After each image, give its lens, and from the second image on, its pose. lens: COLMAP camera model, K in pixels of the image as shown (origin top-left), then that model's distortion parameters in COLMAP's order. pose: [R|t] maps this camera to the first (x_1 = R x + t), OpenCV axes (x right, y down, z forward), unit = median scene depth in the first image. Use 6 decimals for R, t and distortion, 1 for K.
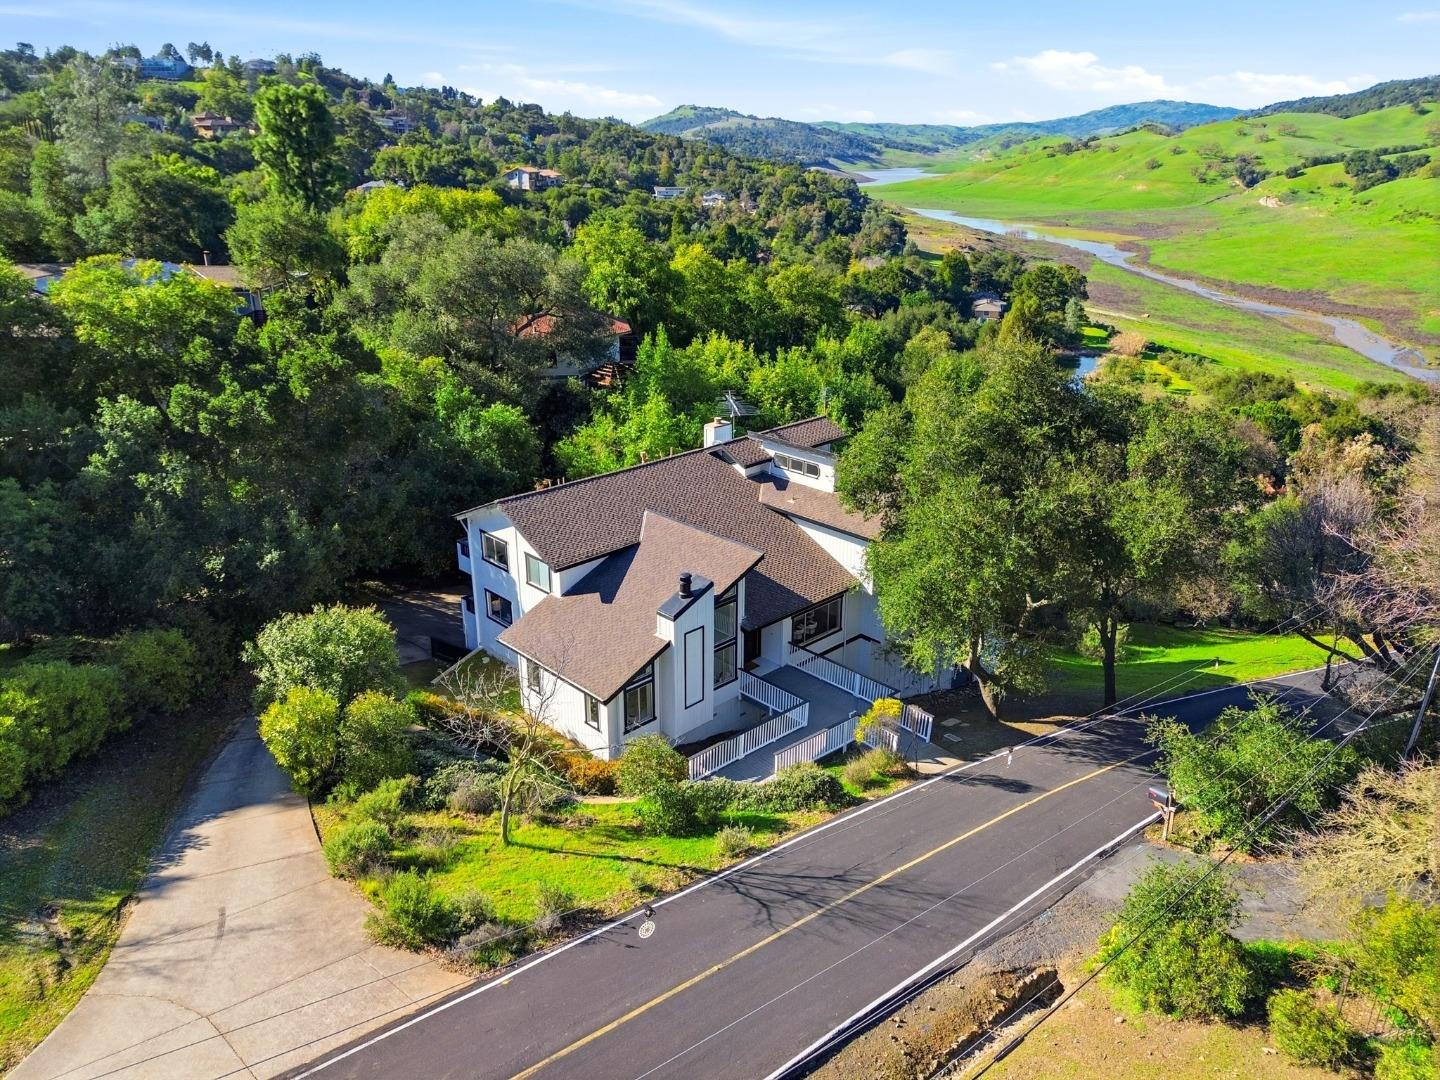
lens RADIAL K [[1017.0, 0, 720.0], [0, 1017.0, 540.0], [0, 0, 1]] dist [0.058884, -0.050975]
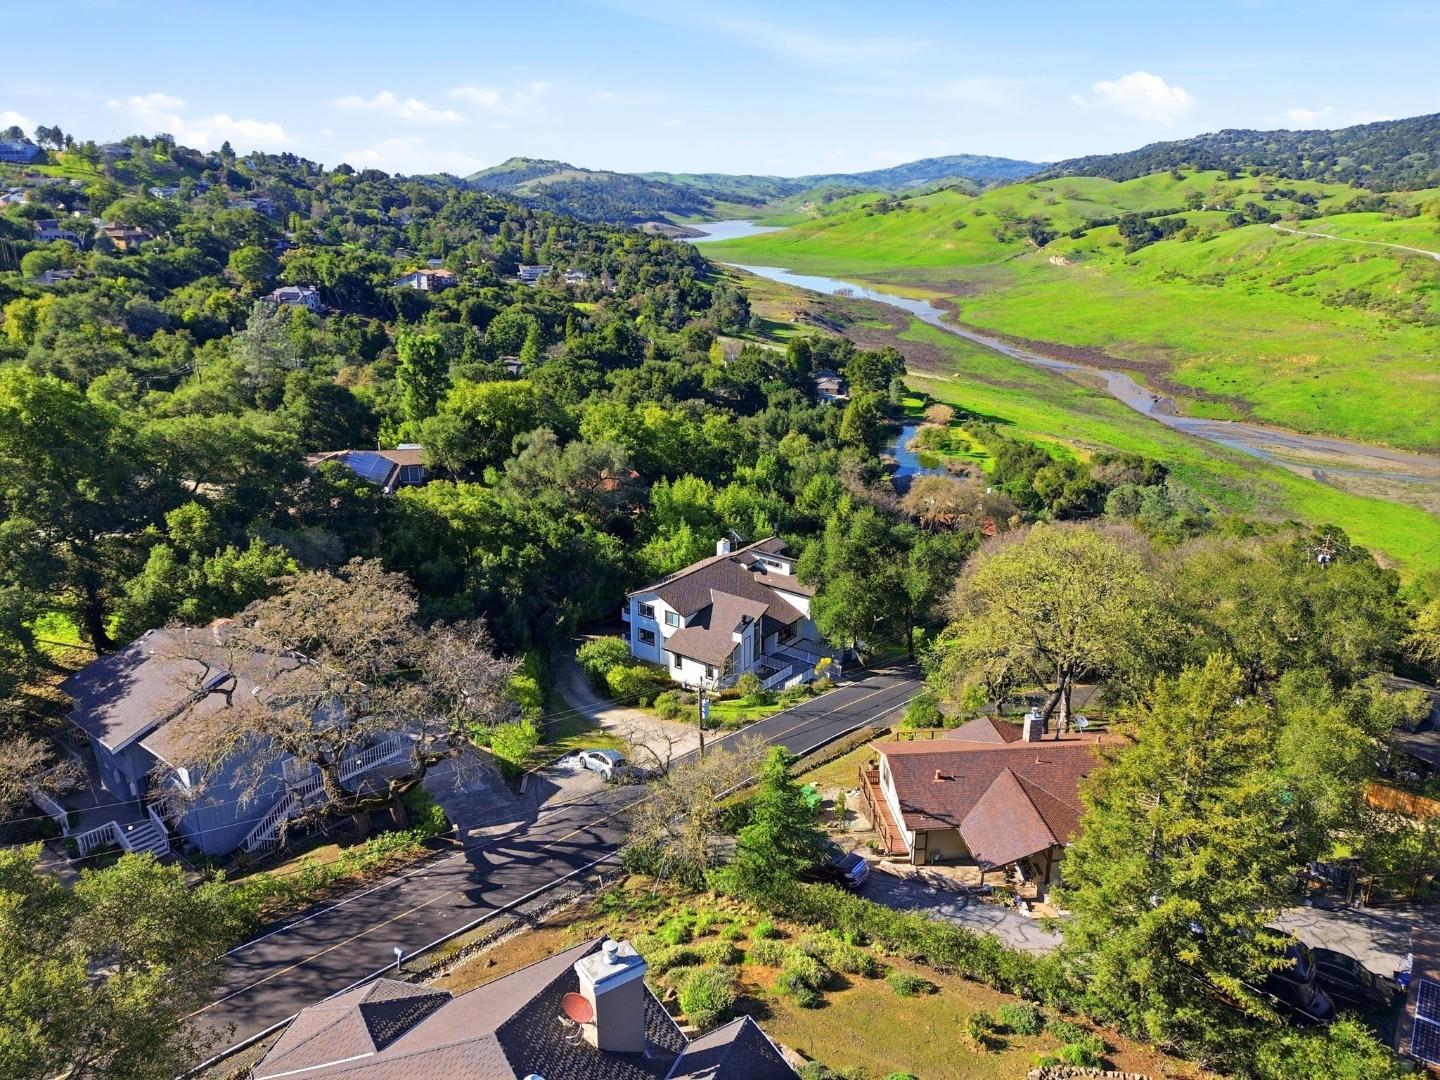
lens RADIAL K [[1017.0, 0, 720.0], [0, 1017.0, 540.0], [0, 0, 1]] dist [0.058884, -0.050975]
pose [[0.987982, -0.050316, 0.146149, -0.031330], [0.056177, 0.997762, -0.036252, -0.004503], [-0.143998, 0.044027, 0.988598, -0.103913]]
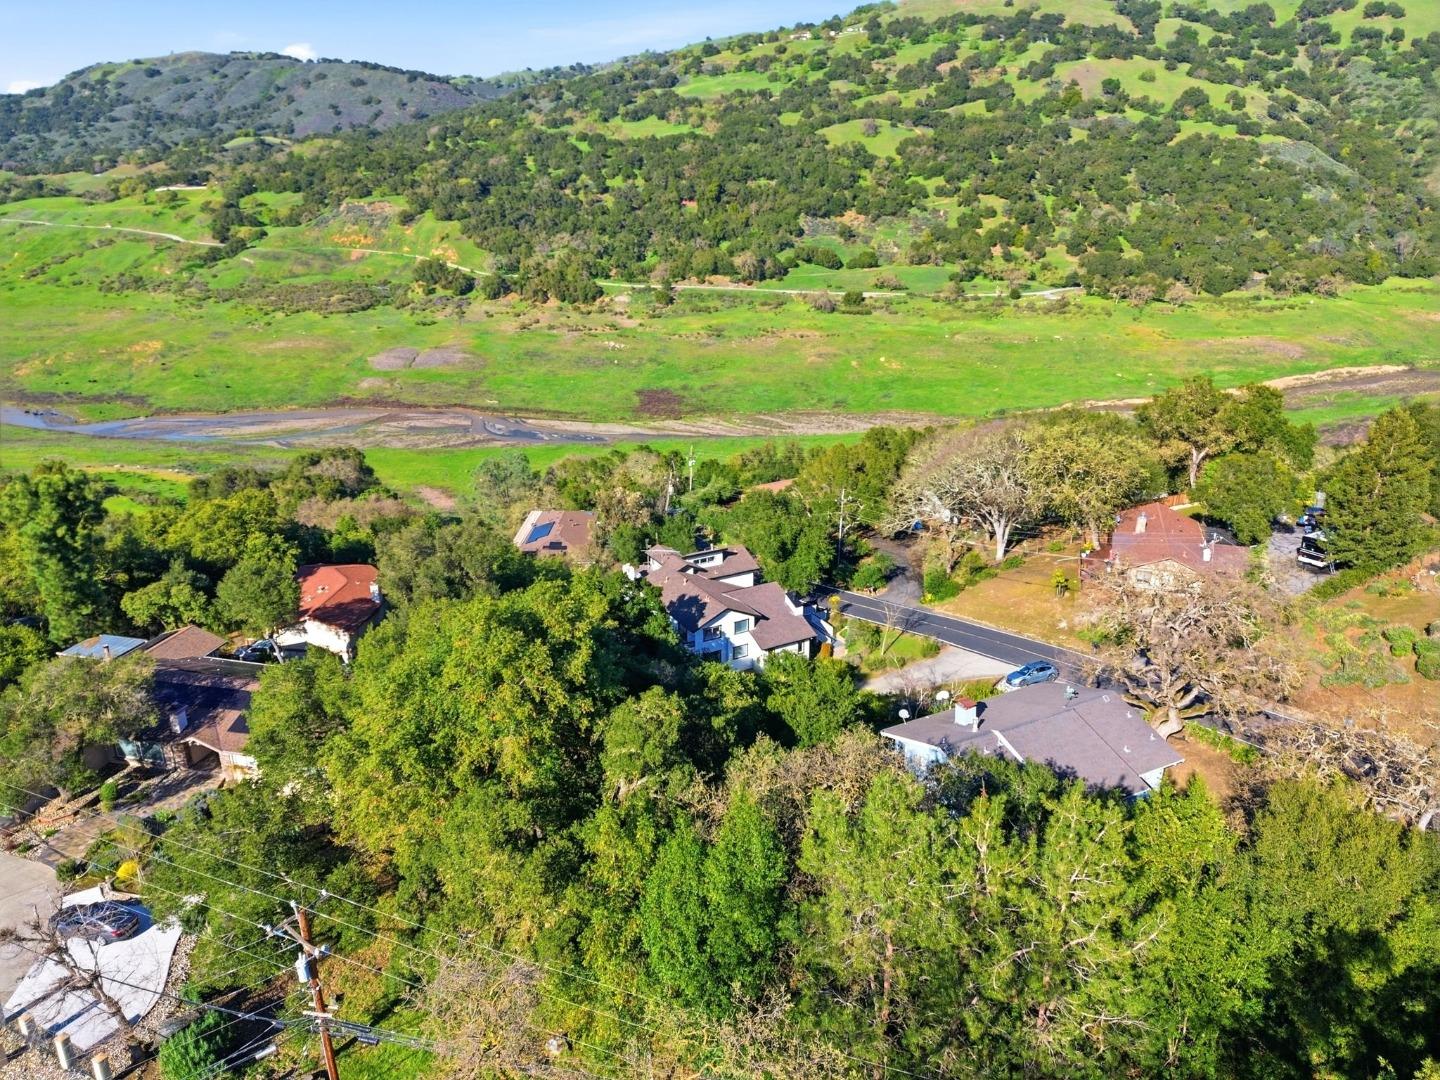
lens RADIAL K [[1017.0, 0, 720.0], [0, 1017.0, 540.0], [0, 0, 1]] dist [0.058884, -0.050975]
pose [[0.246400, -0.337152, 0.908634, -0.191394], [0.356479, 0.903344, 0.238520, -0.062223], [-0.901226, 0.265138, 0.342772, 0.008469]]
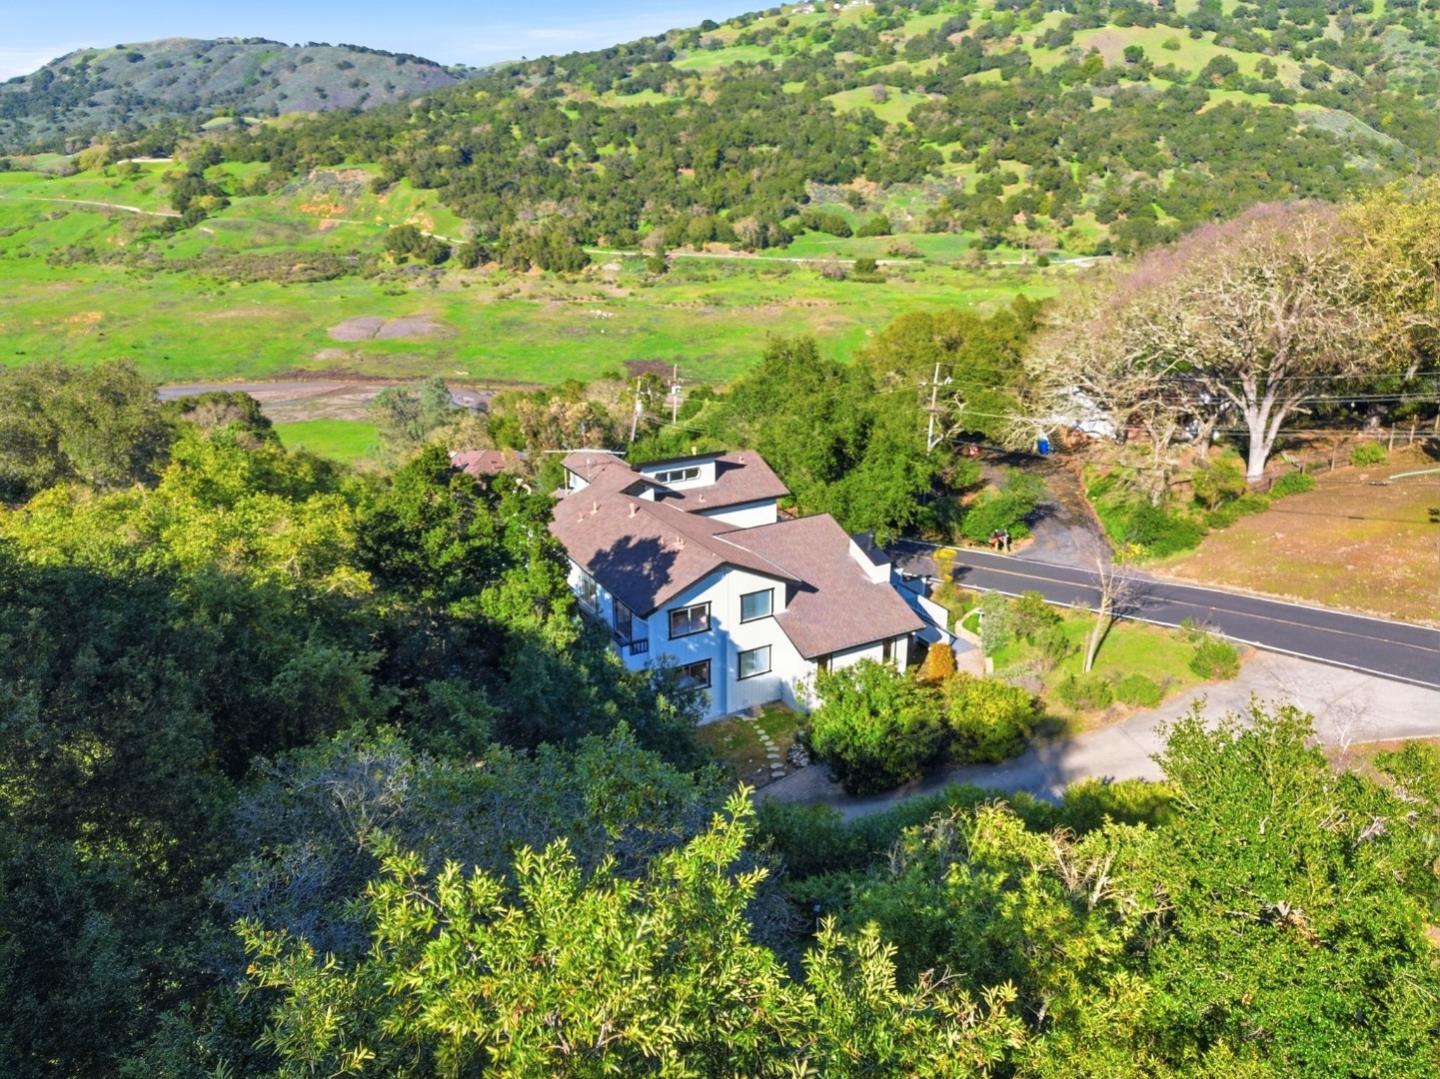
lens RADIAL K [[1017.0, 0, 720.0], [0, 1017.0, 539.5], [0, 0, 1]] dist [0.058884, -0.050975]
pose [[0.246057, -0.334989, 0.909526, -0.091131], [0.356413, 0.903902, 0.236496, -0.023992], [-0.901347, 0.265975, 0.341806, 0.049842]]
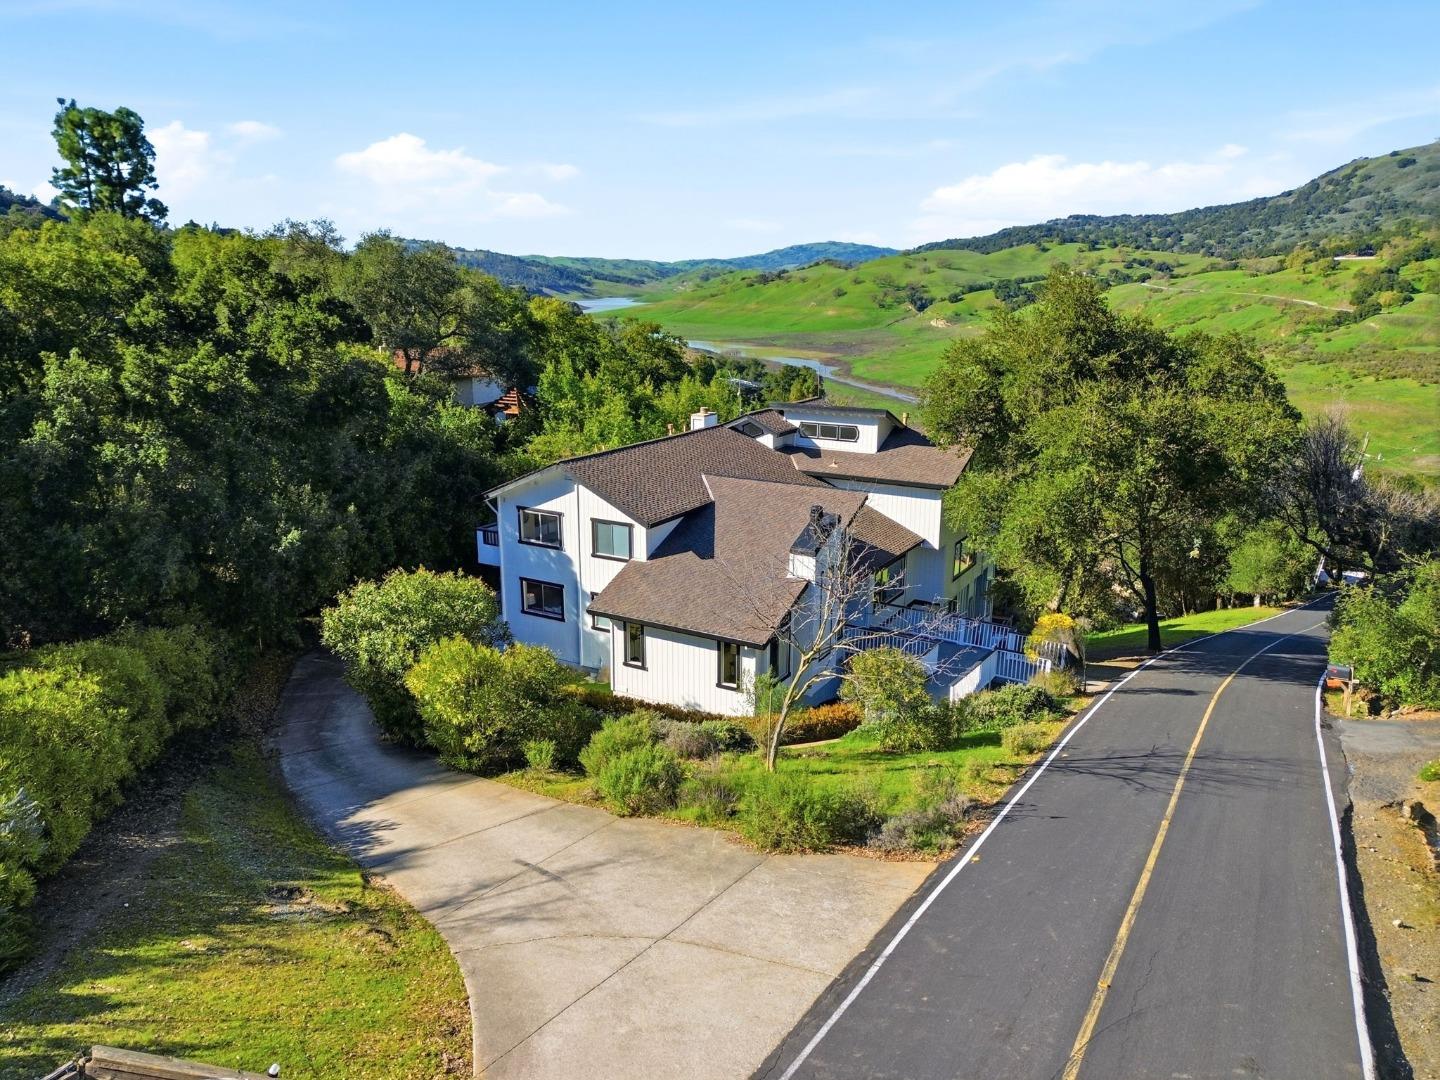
lens RADIAL K [[1017.0, 0, 720.0], [0, 1017.0, 540.0], [0, 0, 1]] dist [0.058884, -0.050975]
pose [[0.963530, -0.066233, 0.259273, -0.024590], [0.096017, 0.989938, -0.103940, 0.010355], [-0.249780, 0.125043, 0.960195, 0.010520]]
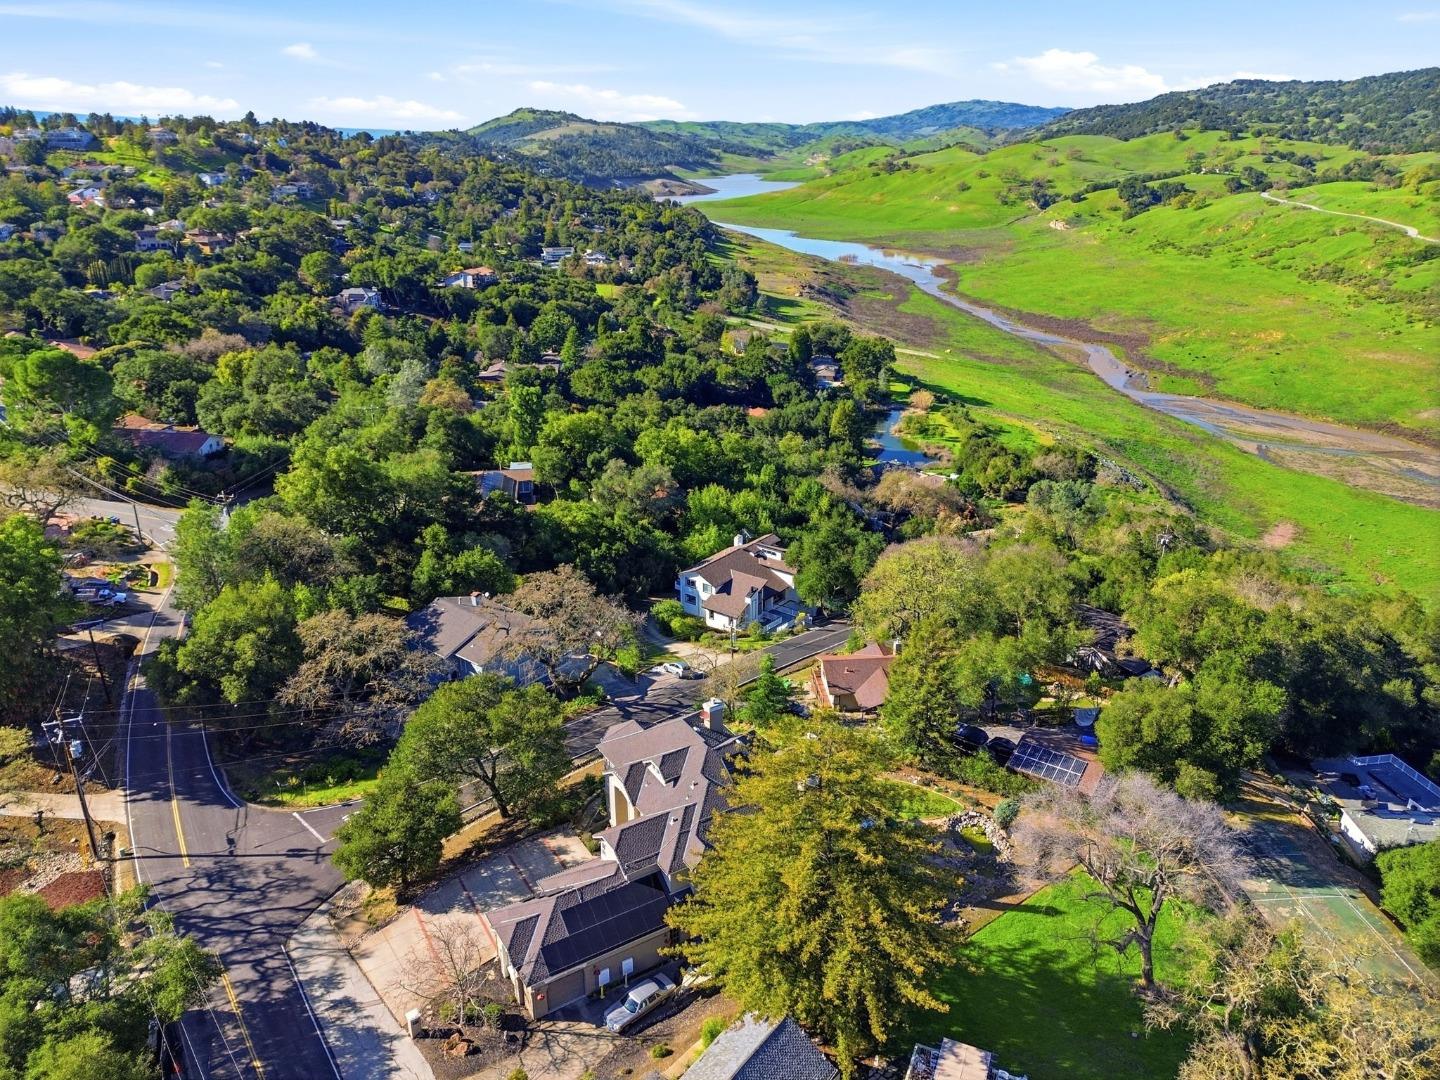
lens RADIAL K [[1017.0, 0, 720.0], [0, 1017.0, 540.0], [0, 0, 1]] dist [0.058884, -0.050975]
pose [[0.988995, -0.056716, 0.136645, -0.049443], [0.055973, 0.998389, 0.009283, -0.013922], [-0.136952, -0.001532, 0.990577, -0.212043]]
